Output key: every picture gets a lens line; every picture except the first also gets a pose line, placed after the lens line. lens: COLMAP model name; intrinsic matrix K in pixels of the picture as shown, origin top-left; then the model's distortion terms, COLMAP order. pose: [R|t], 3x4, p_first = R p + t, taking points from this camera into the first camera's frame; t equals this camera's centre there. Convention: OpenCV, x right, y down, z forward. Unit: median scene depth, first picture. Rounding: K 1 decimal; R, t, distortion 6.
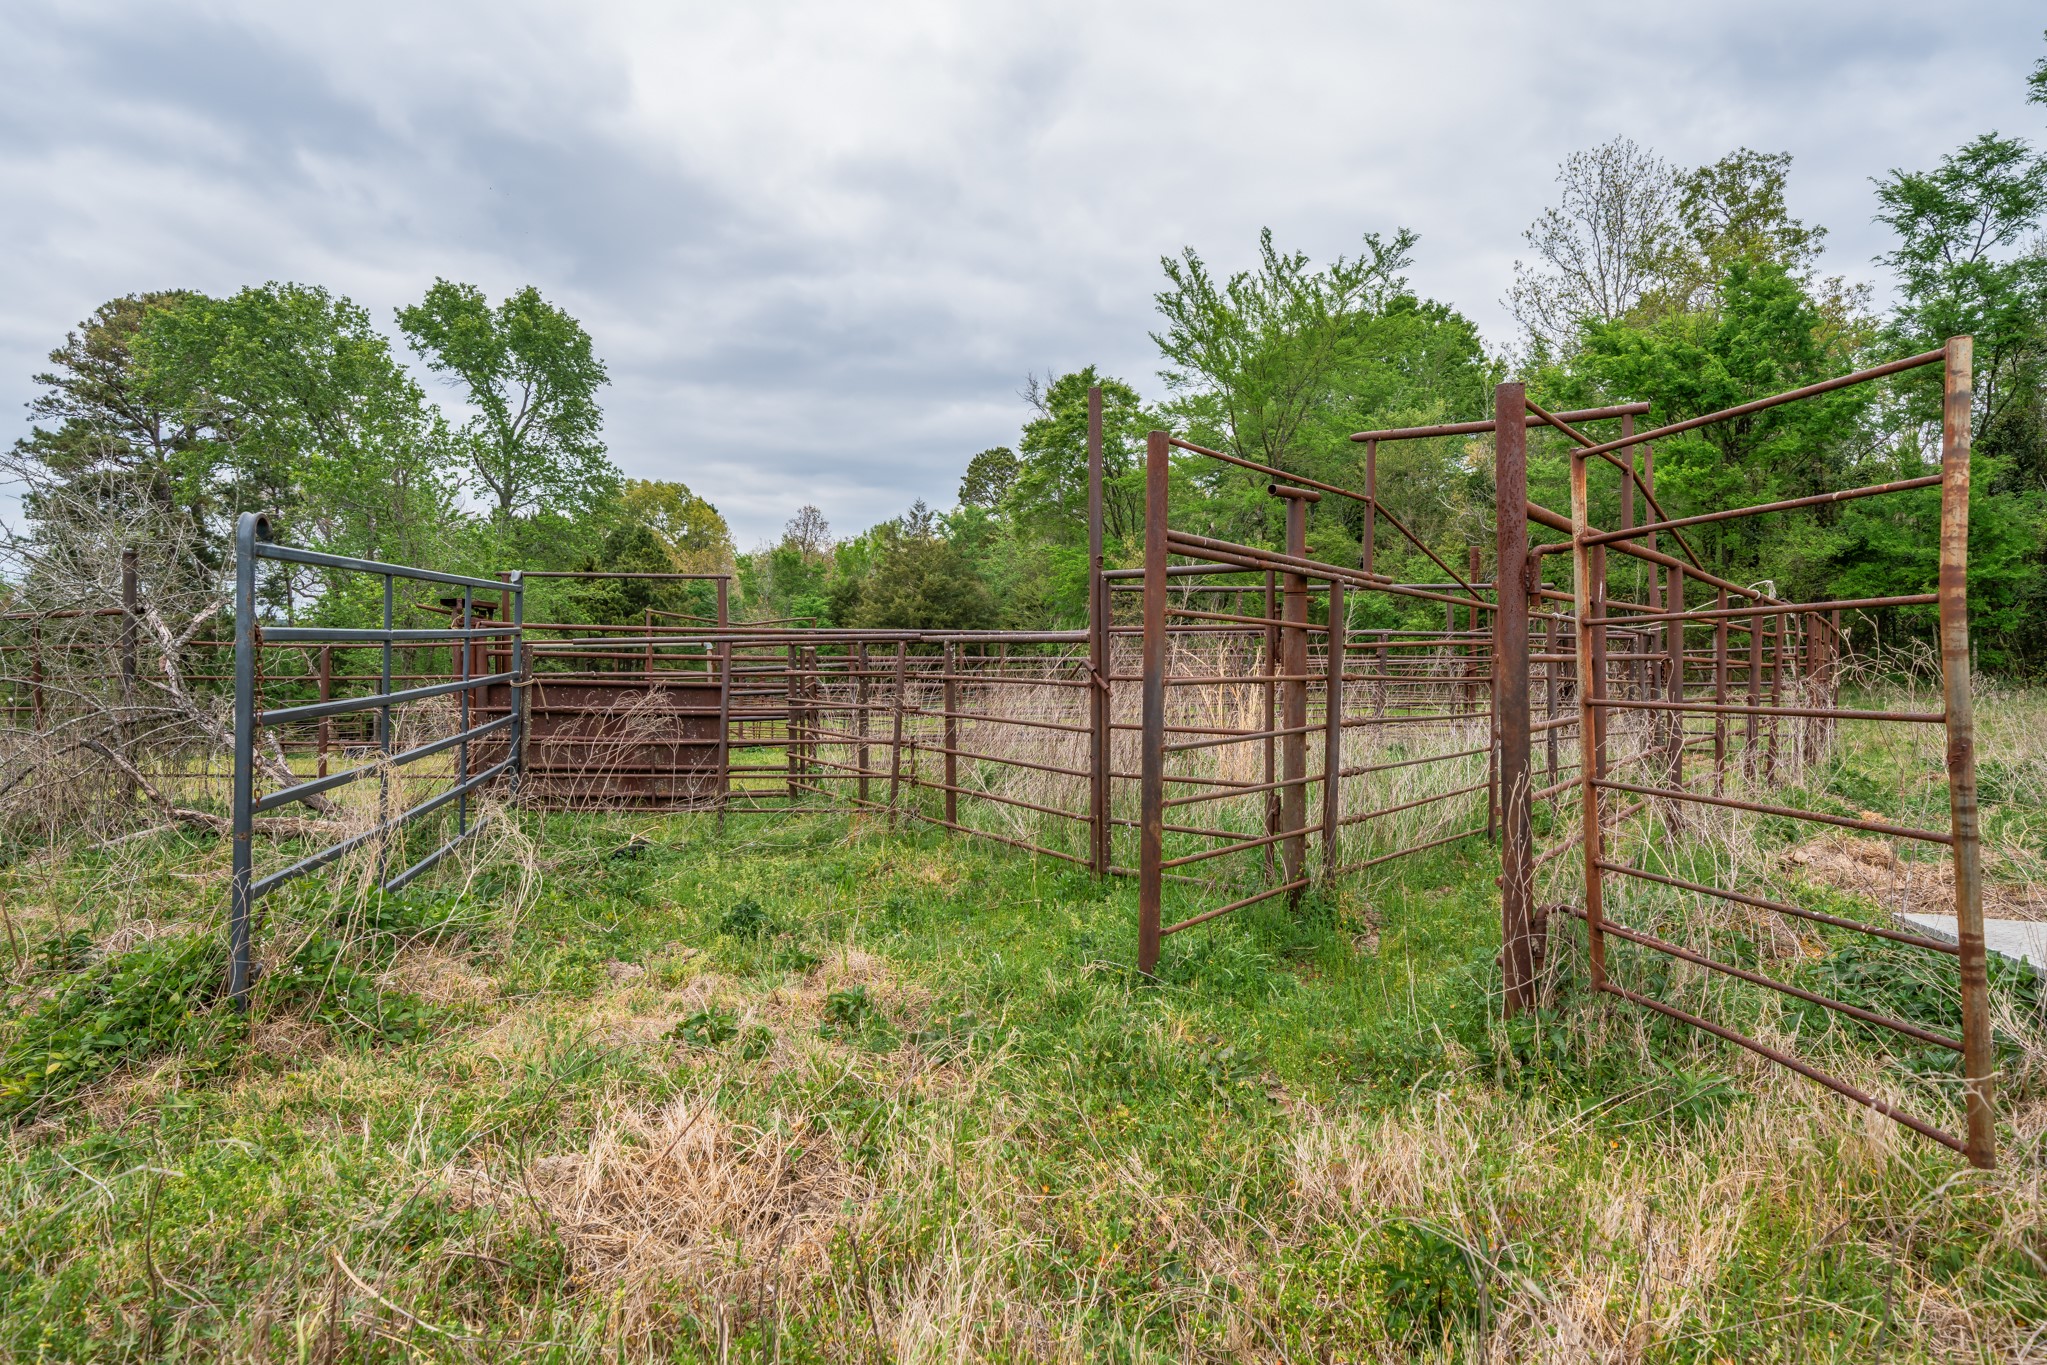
lens RADIAL K [[1066.5, 0, 1018.8], [0, 1066.5, 682.6], [0, 0, 1]] dist [0.004042, -0.000129]
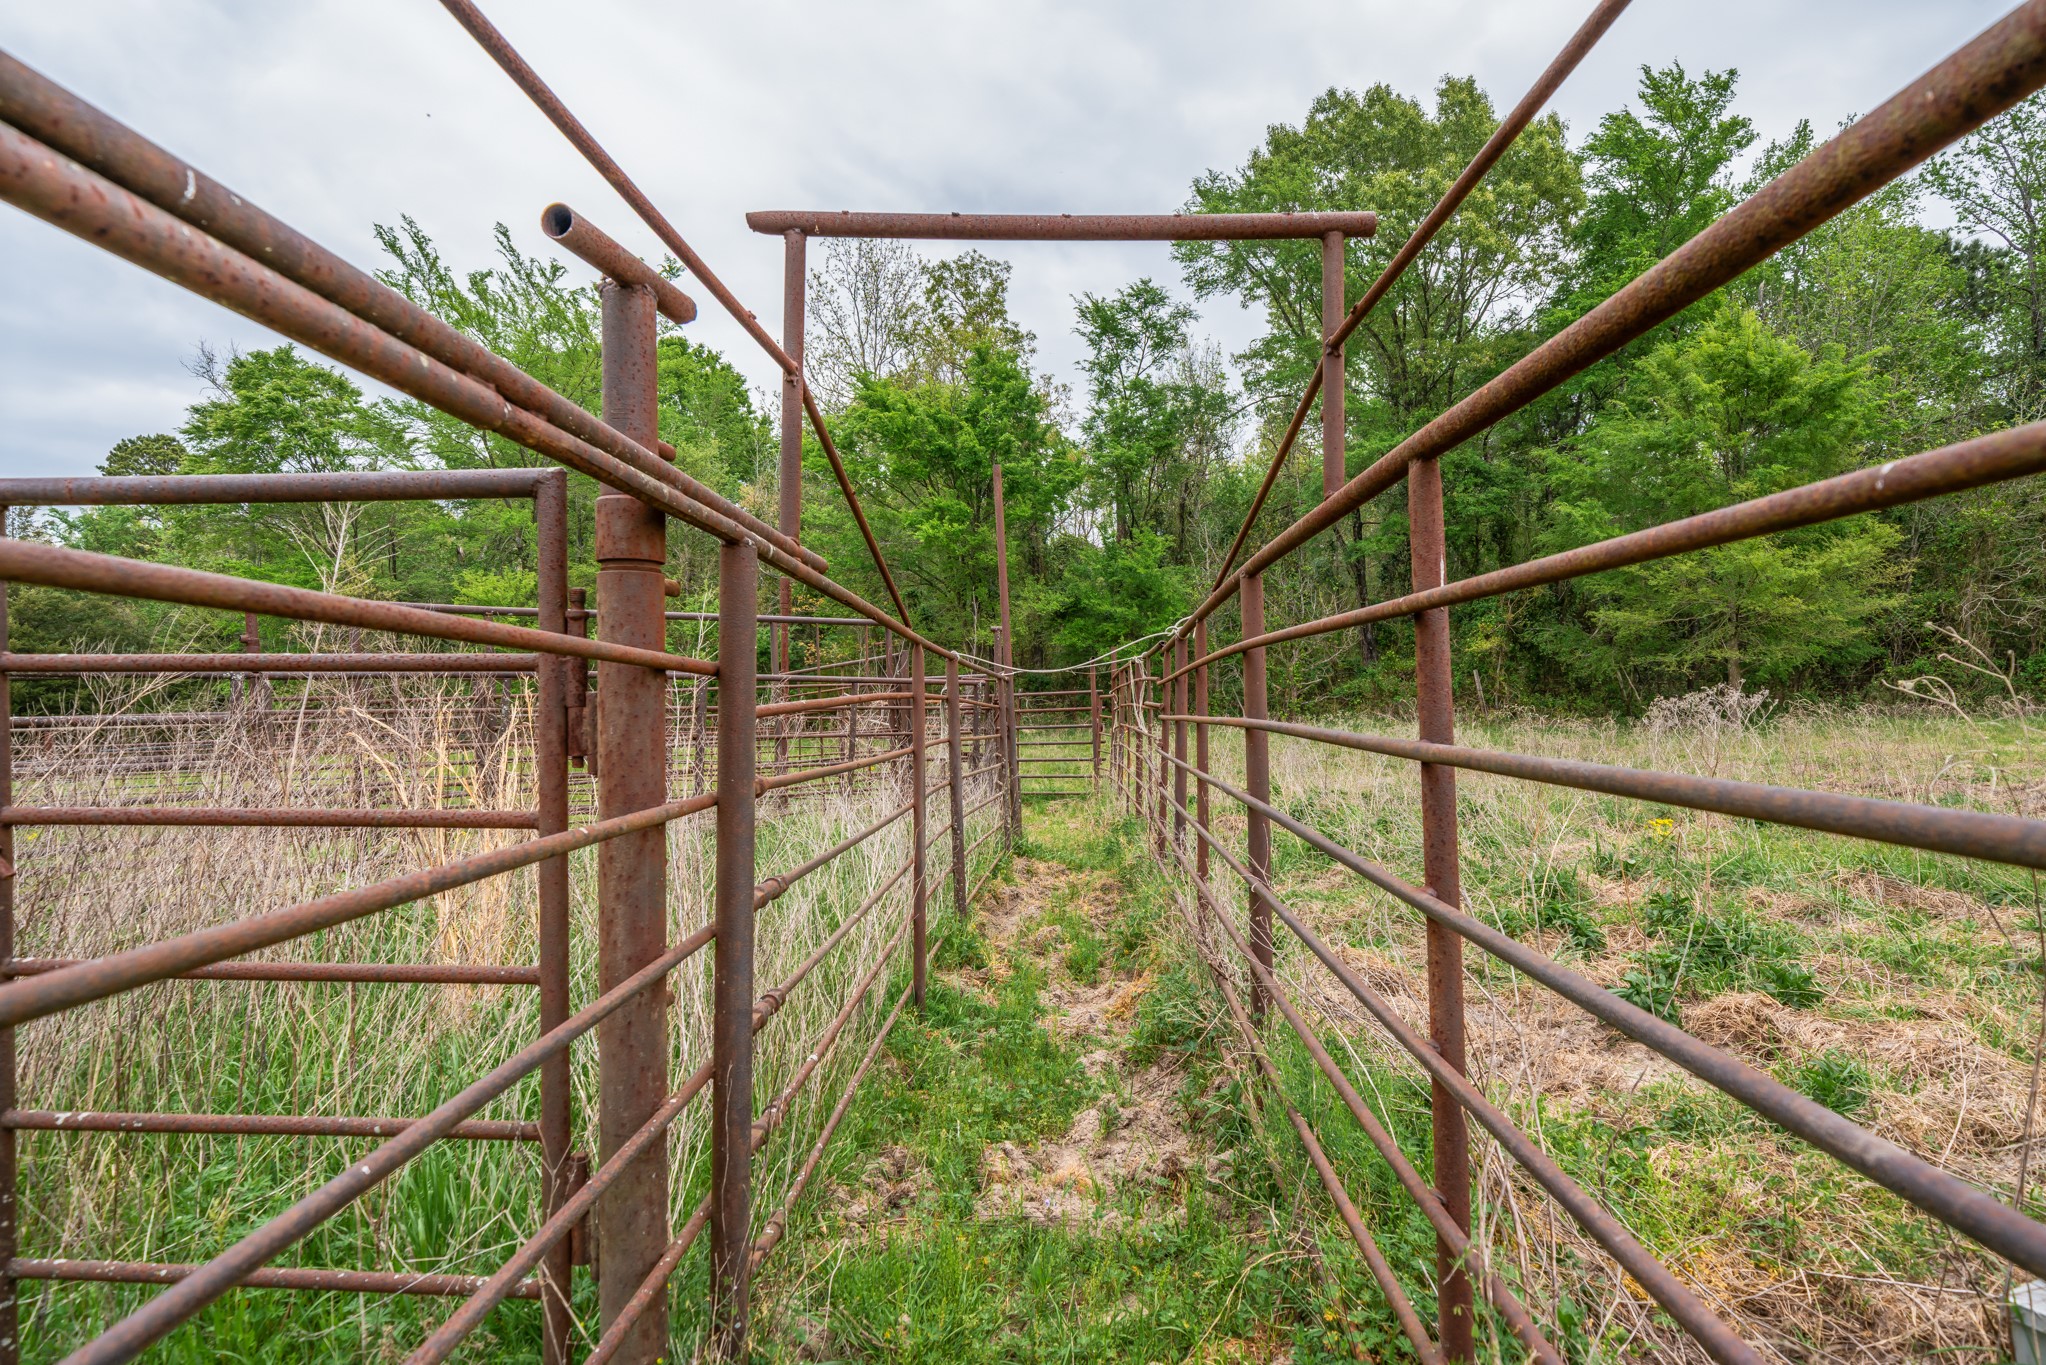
lens RADIAL K [[1066.0, 0, 1027.6], [0, 1066.0, 692.9], [0, 0, 1]] dist [0.004042, -0.000129]
pose [[0.786893, -0.003708, 0.617079, 0.022937], [0.021893, 0.999520, -0.021912, -0.004857], [-0.616701, 0.030752, 0.786596, 0.101575]]
